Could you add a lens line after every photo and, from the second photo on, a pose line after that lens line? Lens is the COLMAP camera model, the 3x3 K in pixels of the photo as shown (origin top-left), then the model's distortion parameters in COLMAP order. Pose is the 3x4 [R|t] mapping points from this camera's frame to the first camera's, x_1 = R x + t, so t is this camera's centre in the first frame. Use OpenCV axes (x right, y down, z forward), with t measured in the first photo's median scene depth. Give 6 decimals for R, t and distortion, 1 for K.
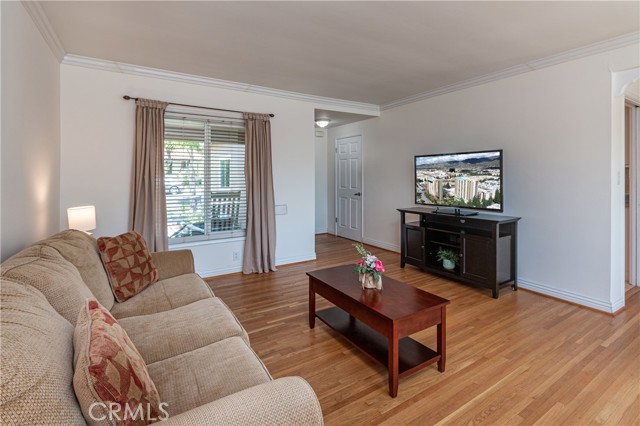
lens RADIAL K [[306.2, 0, 318.6], [0, 306.2, 188.2], [0, 0, 1]] dist [0.003295, -0.000180]
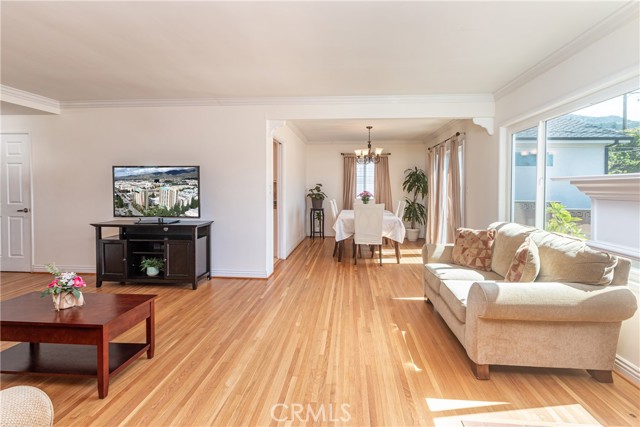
lens RADIAL K [[306.2, 0, 318.6], [0, 306.2, 188.7], [0, 0, 1]] dist [0.003295, -0.000180]
pose [[0.614601, -0.005253, 0.788821, -0.090135], [0.032485, 0.999298, -0.018656, 0.008164], [-0.788169, 0.037091, 0.614340, -0.171810]]
